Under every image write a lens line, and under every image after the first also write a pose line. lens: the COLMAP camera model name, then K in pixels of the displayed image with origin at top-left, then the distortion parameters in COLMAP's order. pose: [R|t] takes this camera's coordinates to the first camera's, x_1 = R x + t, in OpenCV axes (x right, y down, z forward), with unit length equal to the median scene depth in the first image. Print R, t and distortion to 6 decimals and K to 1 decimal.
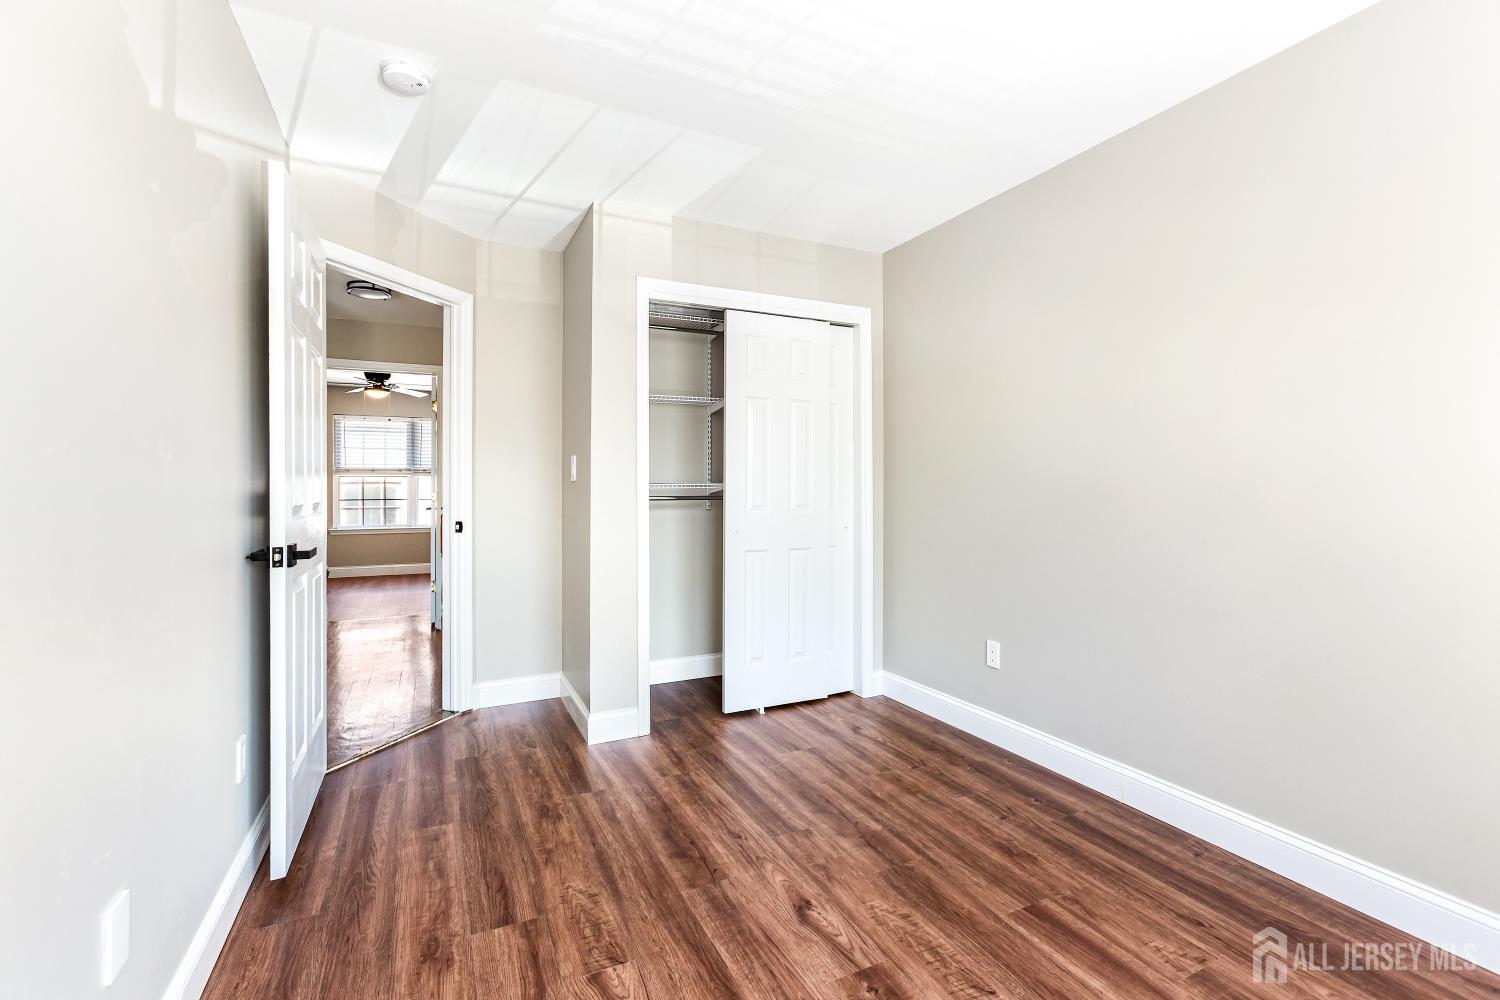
lens RADIAL K [[671.3, 0, 752.8], [0, 671.3, 495.1], [0, 0, 1]] dist [-0.014766, 0.009830]
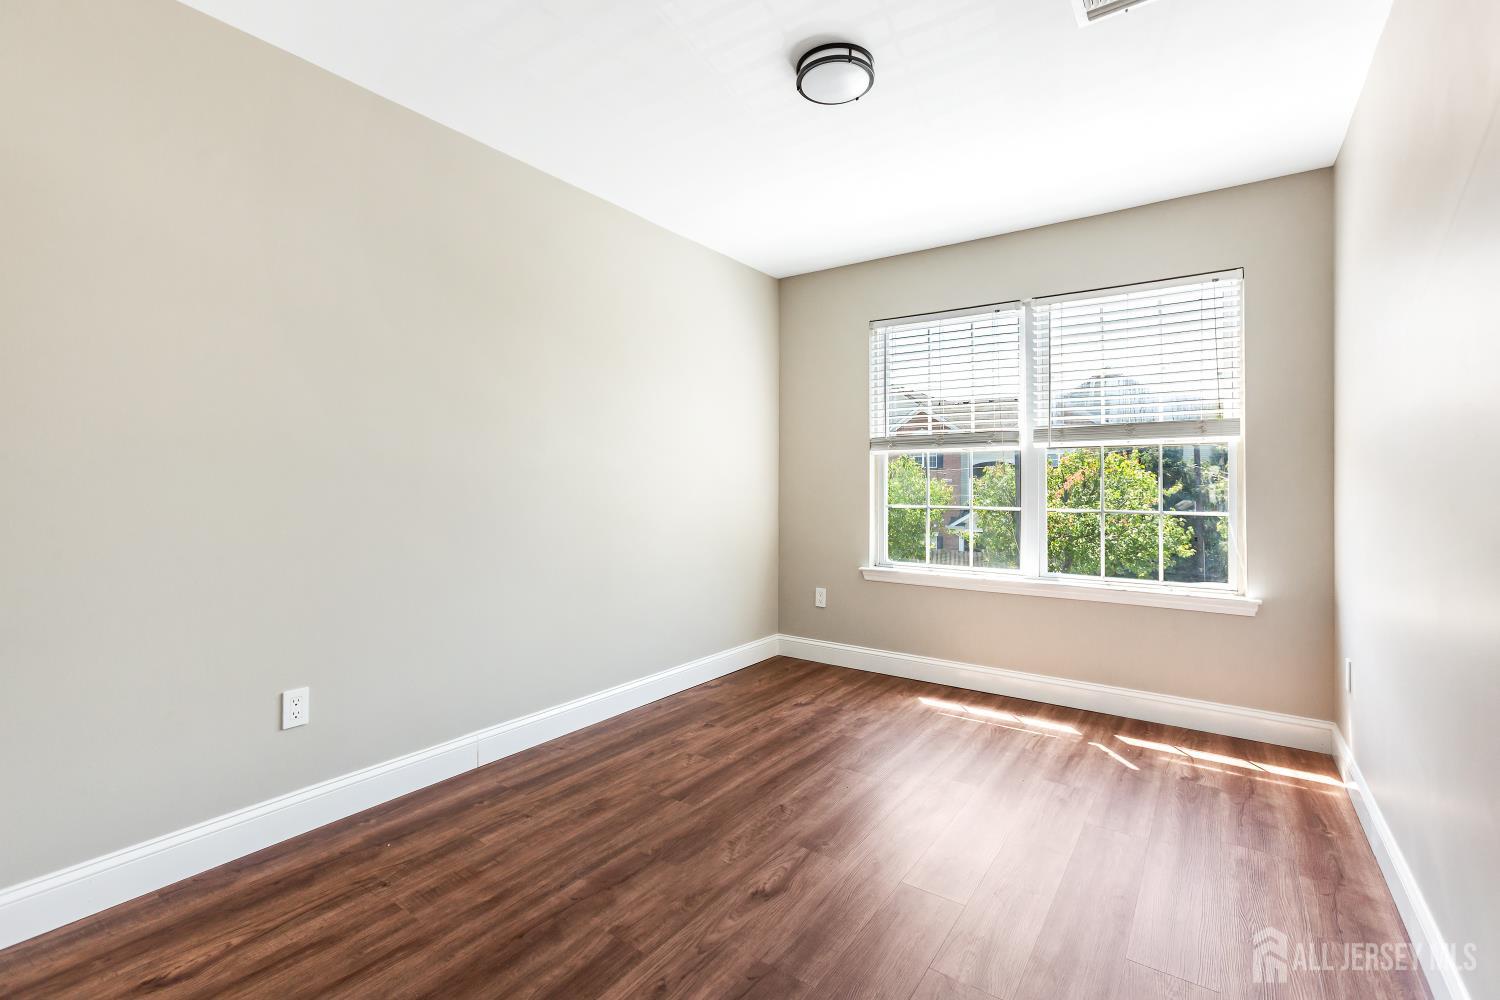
lens RADIAL K [[671.3, 0, 740.5], [0, 671.3, 485.6], [0, 0, 1]] dist [-0.014766, 0.009830]
pose [[-0.477796, -0.004864, 0.878457, -0.657070], [0.004988, 0.999954, 0.008250, 0.001267], [-0.878457, 0.008323, -0.477749, 1.269401]]
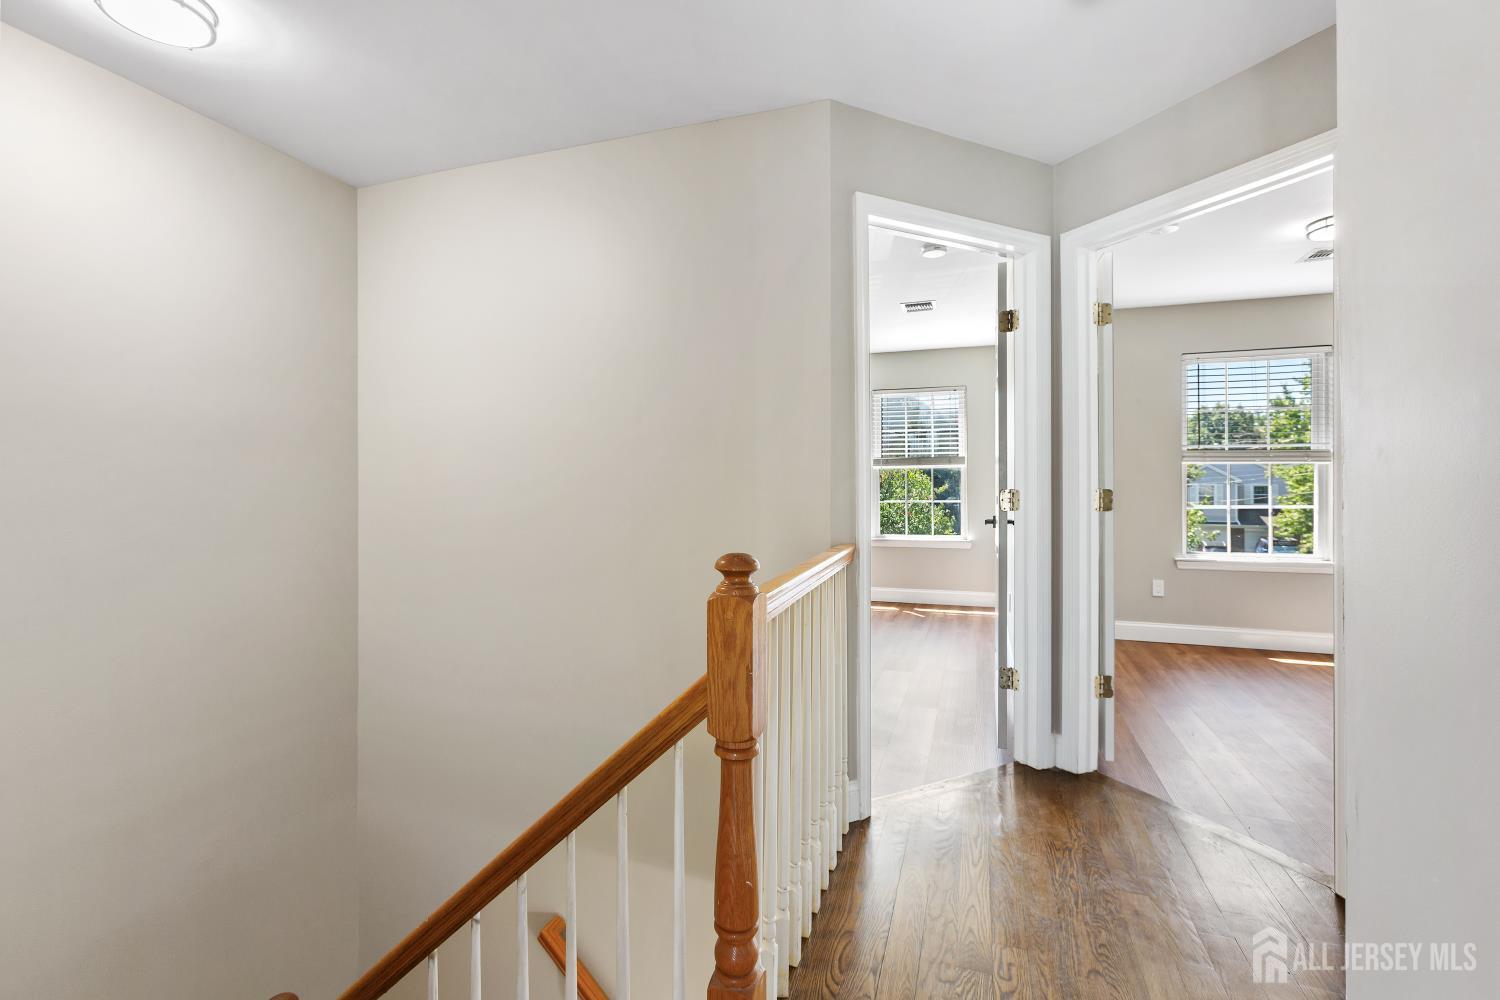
lens RADIAL K [[671.3, 0, 751.0], [0, 671.3, 494.9], [0, 0, 1]] dist [-0.014766, 0.009830]
pose [[-0.712346, -0.011957, 0.701727, -1.327371], [0.007025, 0.999683, 0.024165, -0.030516], [-0.701794, 0.022144, -0.712036, 2.448200]]
